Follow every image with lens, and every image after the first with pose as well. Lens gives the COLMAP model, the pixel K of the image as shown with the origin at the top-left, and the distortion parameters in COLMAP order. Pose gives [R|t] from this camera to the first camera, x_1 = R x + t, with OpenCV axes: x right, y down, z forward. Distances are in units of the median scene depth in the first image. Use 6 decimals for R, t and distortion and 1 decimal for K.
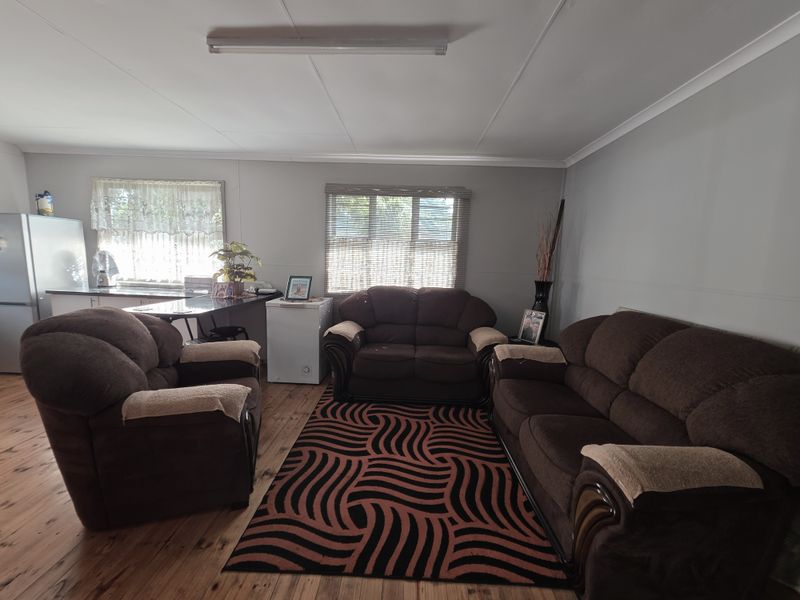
lens RADIAL K [[319.6, 0, 399.8], [0, 319.6, 301.2], [0, 0, 1]] dist [0.002777, -0.000199]
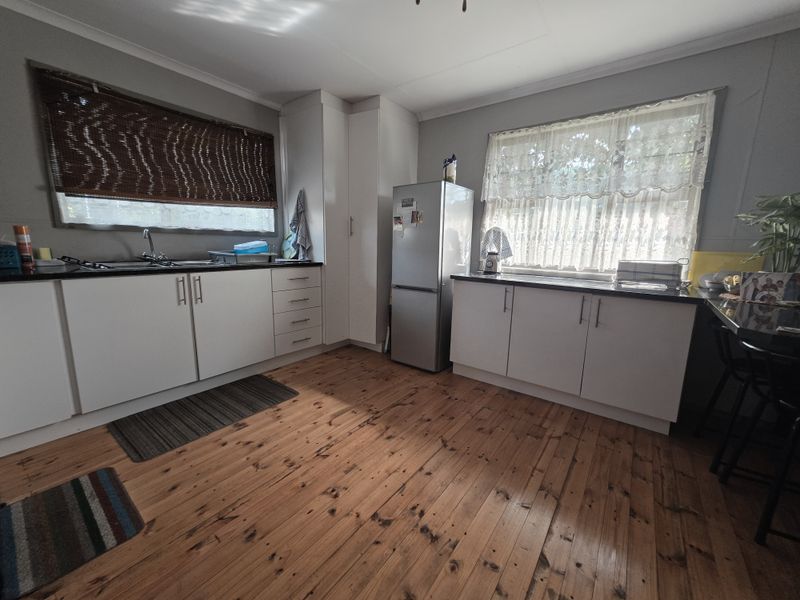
lens RADIAL K [[319.6, 0, 402.6], [0, 319.6, 299.4], [0, 0, 1]] dist [0.002777, -0.000199]
pose [[0.818896, 0.083925, -0.567773, -0.653014], [-0.071734, 0.996460, 0.043830, 0.001175], [0.569442, 0.004837, 0.822017, 0.228931]]
